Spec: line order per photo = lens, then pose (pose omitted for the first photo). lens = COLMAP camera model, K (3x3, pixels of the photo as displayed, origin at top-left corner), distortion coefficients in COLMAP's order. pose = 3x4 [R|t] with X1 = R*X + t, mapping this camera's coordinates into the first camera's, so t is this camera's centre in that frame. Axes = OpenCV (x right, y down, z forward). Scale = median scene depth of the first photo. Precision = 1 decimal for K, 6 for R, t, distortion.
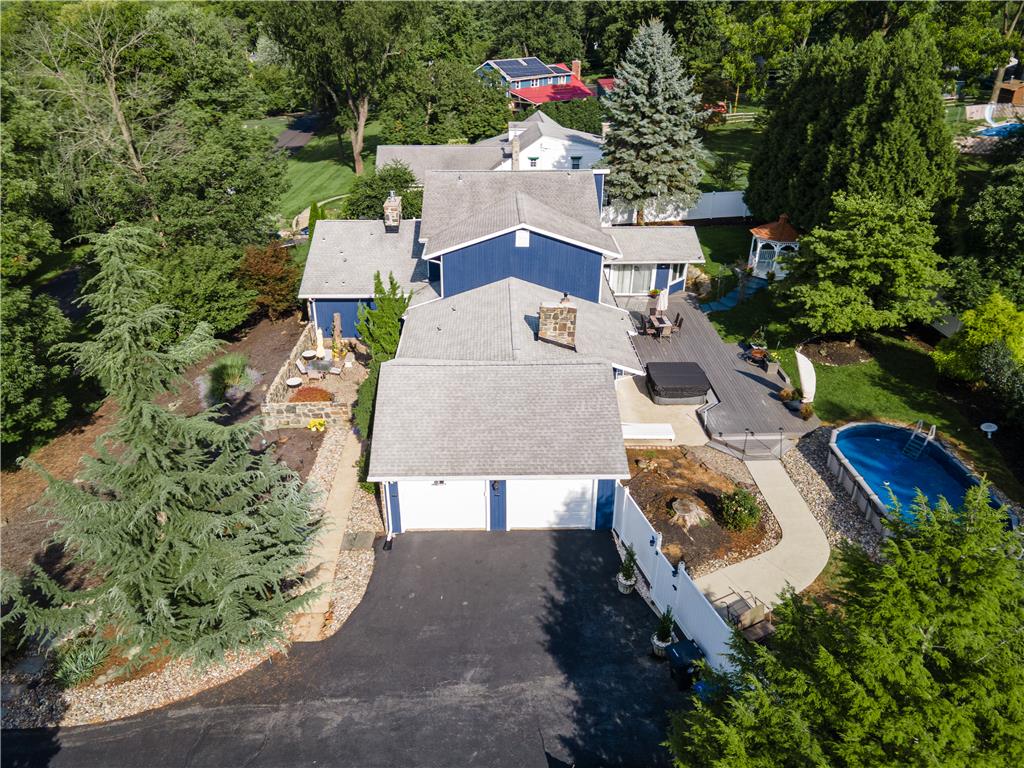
lens RADIAL K [[768.7, 0, 512.0], [0, 768.7, 384.0], [0, 0, 1]] dist [0.033483, -0.001189]
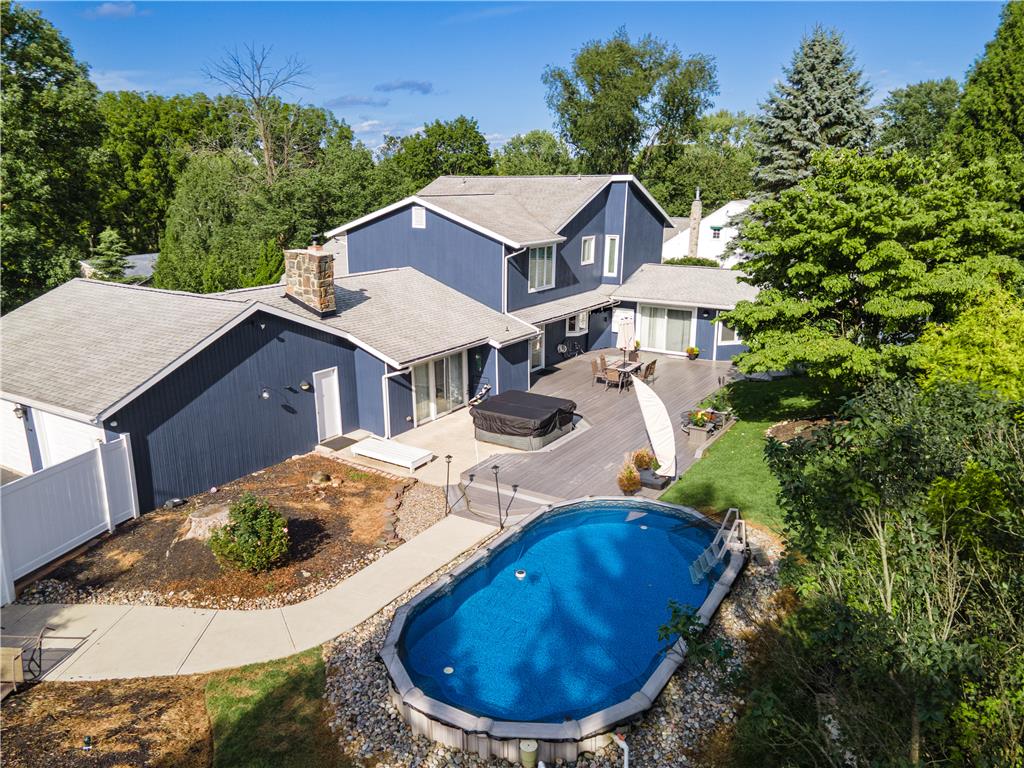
lens RADIAL K [[766.8, 0, 487.3], [0, 766.8, 371.9], [0, 0, 1]] dist [0.081105, 0.000964]
pose [[0.826371, 0.142659, -0.544756, 0.458433], [-0.256156, 0.956730, -0.138032, 0.050112], [0.501493, 0.253608, 0.827156, 0.350361]]
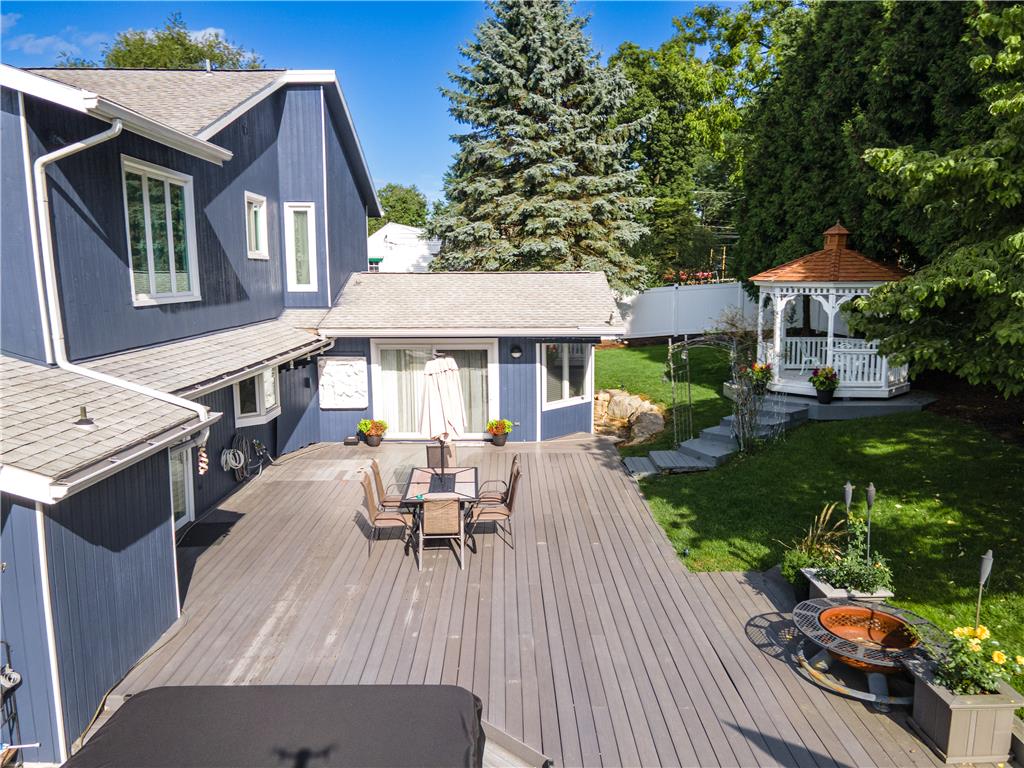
lens RADIAL K [[768.7, 0, 512.0], [0, 768.7, 384.0], [0, 0, 1]] dist [0.033483, -0.001189]
pose [[0.999954, 0.002436, -0.009271, 0.212564], [-0.005170, 0.951489, -0.307638, -0.033051], [0.008072, 0.307672, 0.951458, 0.719237]]
